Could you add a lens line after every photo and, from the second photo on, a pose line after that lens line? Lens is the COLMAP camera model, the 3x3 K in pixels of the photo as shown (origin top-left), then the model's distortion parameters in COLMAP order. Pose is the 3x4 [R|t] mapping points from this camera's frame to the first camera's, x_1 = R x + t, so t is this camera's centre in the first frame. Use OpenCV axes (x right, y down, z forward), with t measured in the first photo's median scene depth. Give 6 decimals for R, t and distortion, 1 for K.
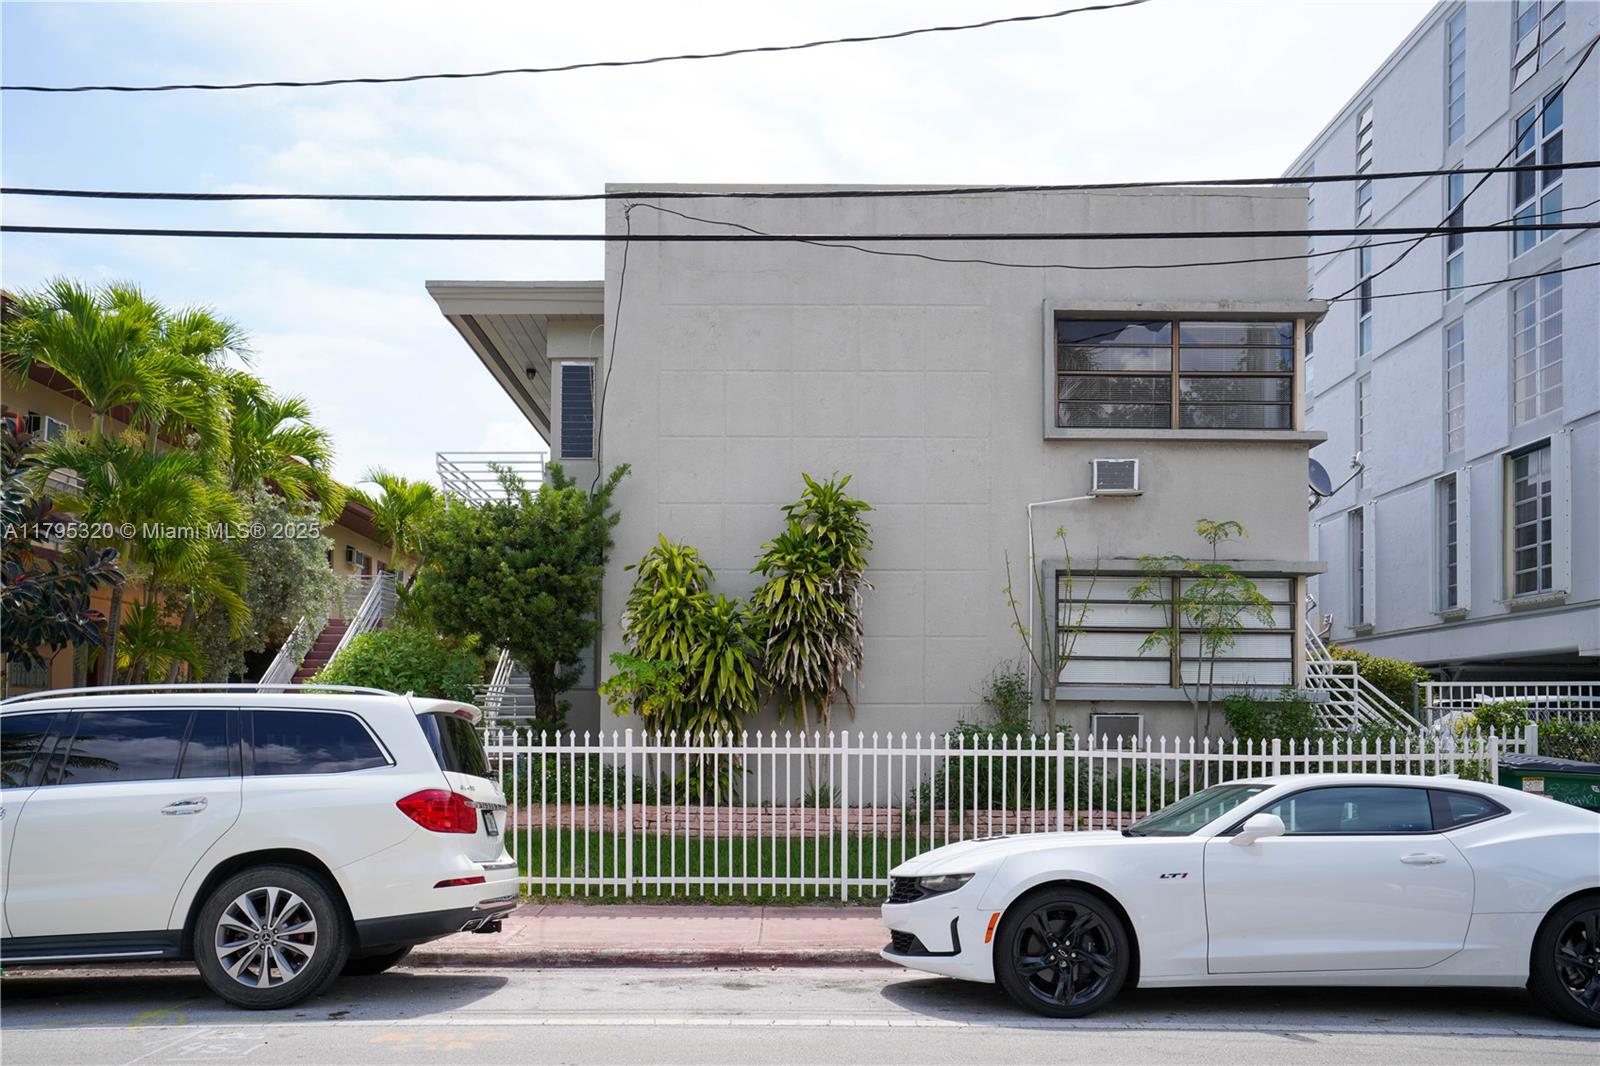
lens RADIAL K [[1261.0, 0, 800.0], [0, 1261.0, 533.0], [0, 0, 1]] dist [0.002487, 0.000942]
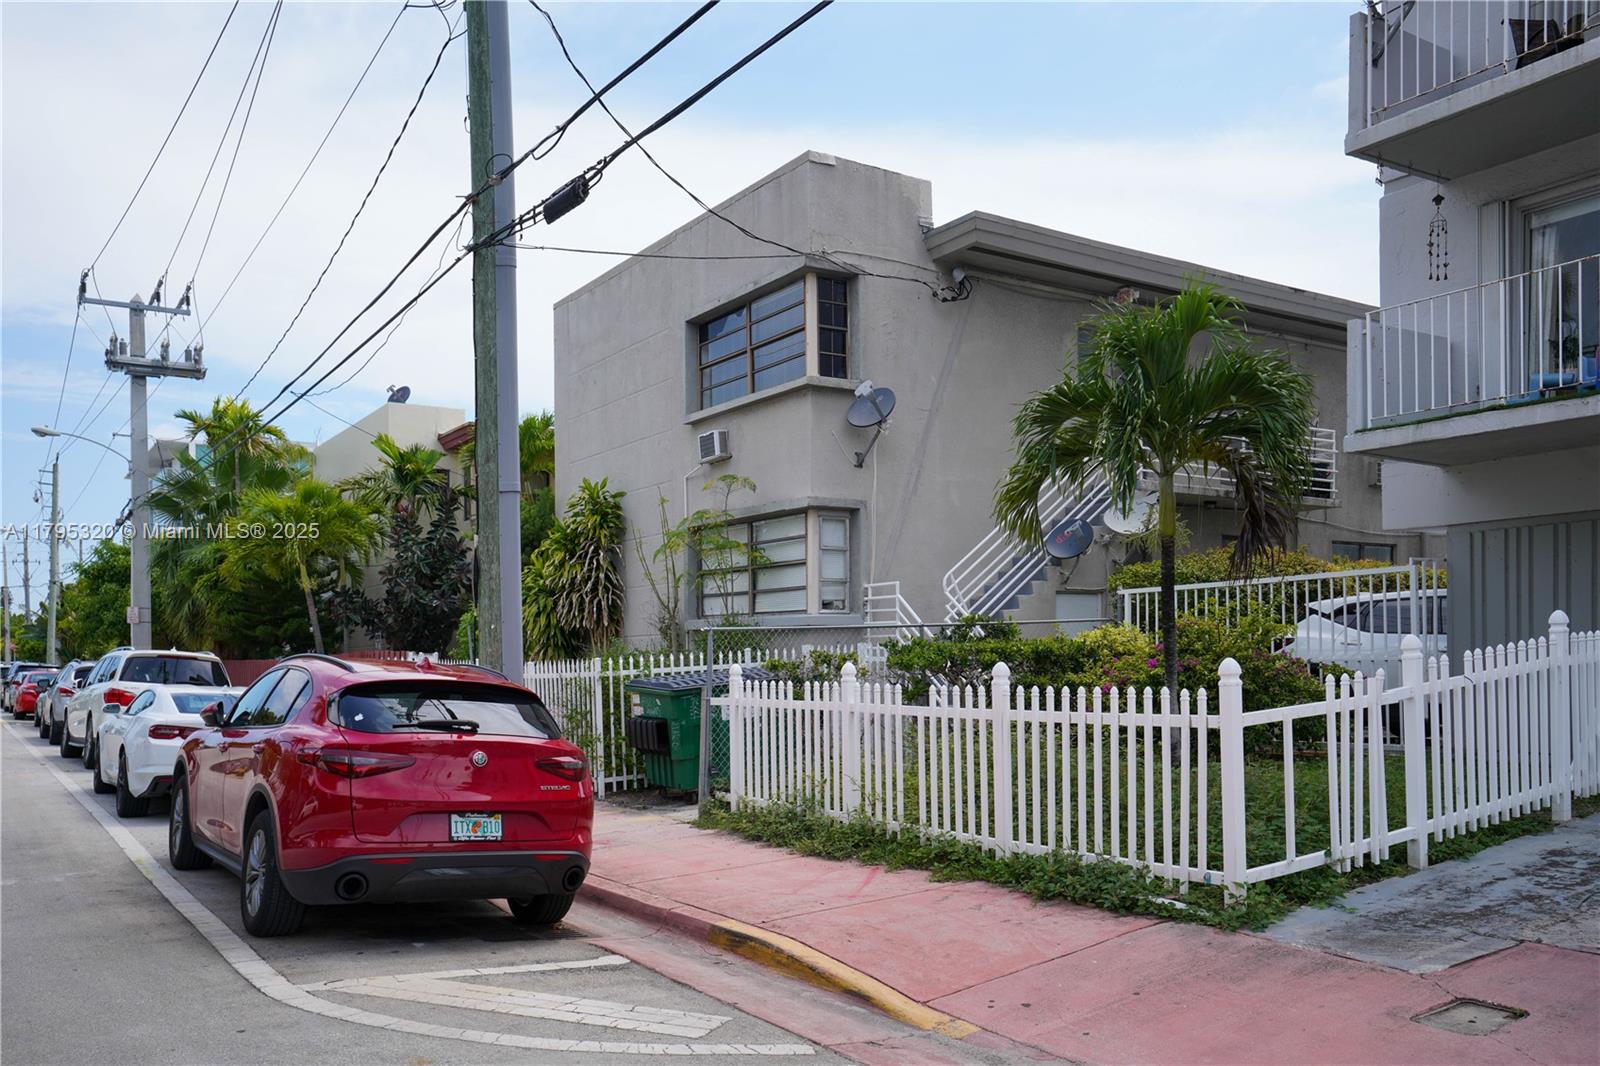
lens RADIAL K [[1261.0, 0, 800.0], [0, 1261.0, 533.0], [0, 0, 1]] dist [0.002487, 0.000942]
pose [[0.570271, -0.096044, -0.815823, 1.283679], [0.147408, 0.988985, -0.013389, 0.066048], [0.808123, -0.112623, 0.578147, 0.344943]]
